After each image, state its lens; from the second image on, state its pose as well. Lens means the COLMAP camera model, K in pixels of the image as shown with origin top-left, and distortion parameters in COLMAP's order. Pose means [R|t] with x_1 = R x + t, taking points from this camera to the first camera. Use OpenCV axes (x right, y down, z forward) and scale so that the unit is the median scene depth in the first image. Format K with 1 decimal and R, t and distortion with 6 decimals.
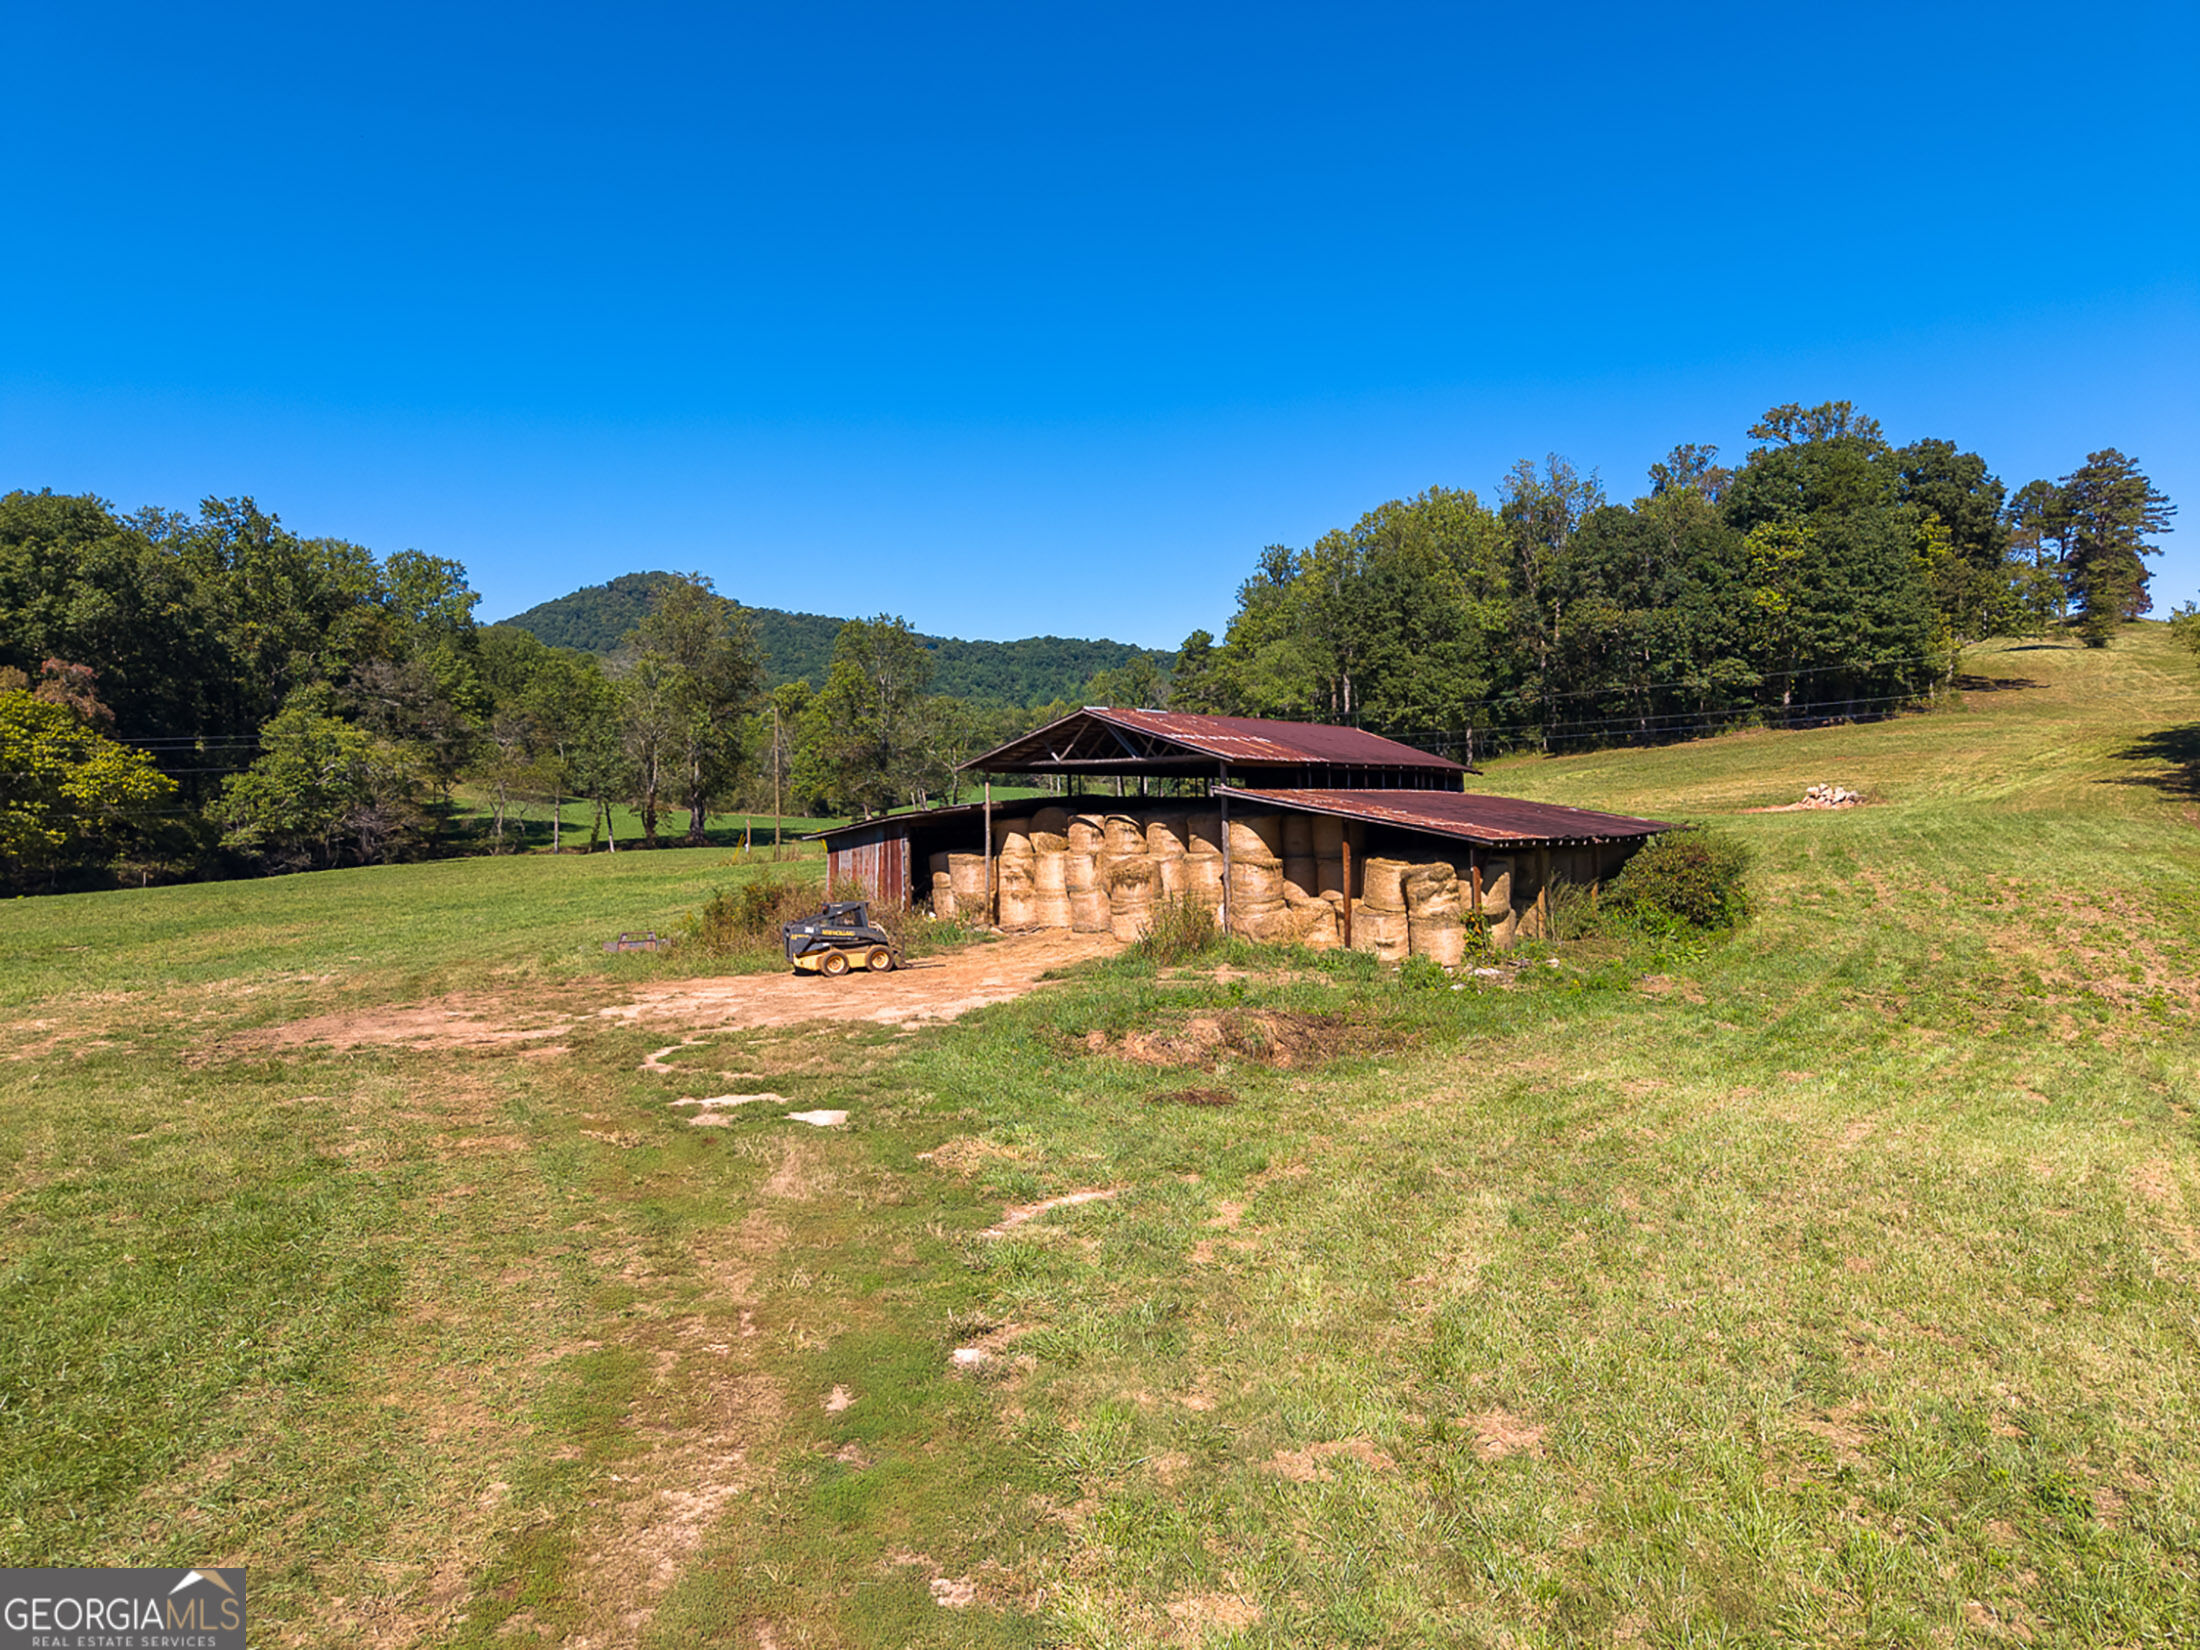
lens RADIAL K [[1469.7, 0, 1099.5], [0, 1469.7, 813.1], [0, 0, 1]] dist [0.086692, -0.132275]
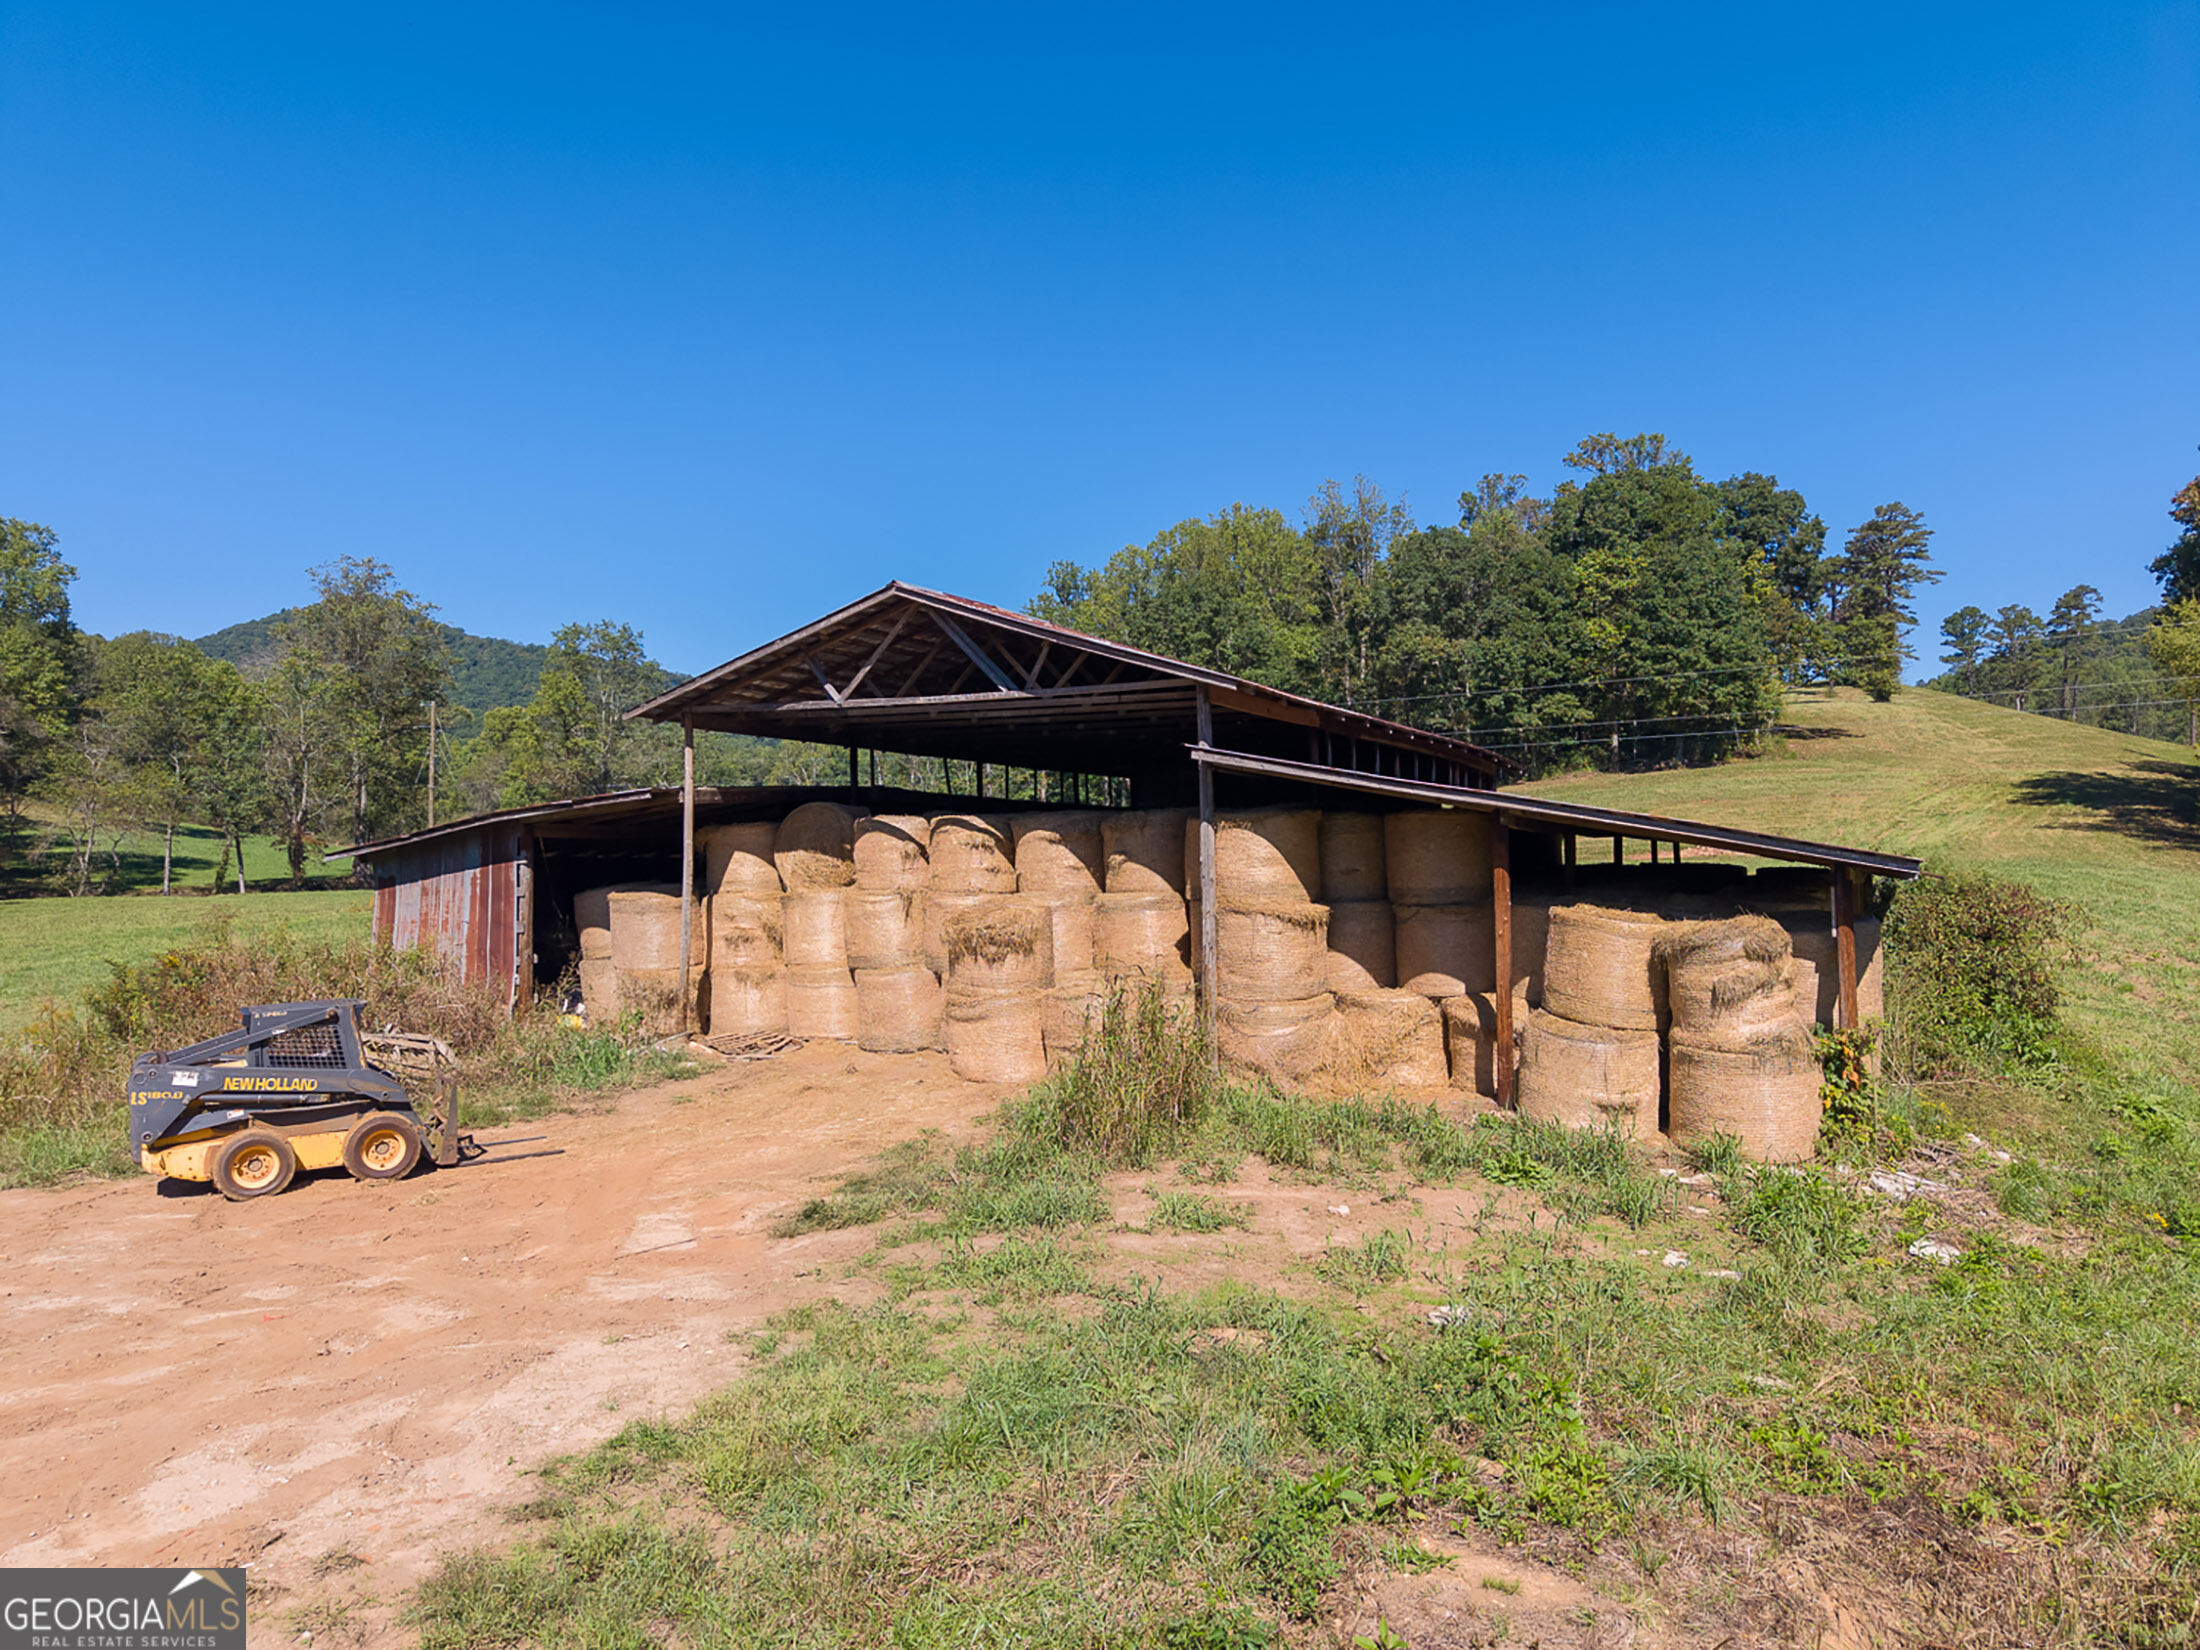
lens RADIAL K [[1469.7, 0, 1099.5], [0, 1469.7, 813.1], [0, 0, 1]] dist [0.086692, -0.132275]
pose [[0.986091, 0.018515, 0.165171, -0.006928], [-0.012898, 0.999303, -0.035020, 0.005358], [-0.165705, 0.032402, 0.985643, 0.153475]]
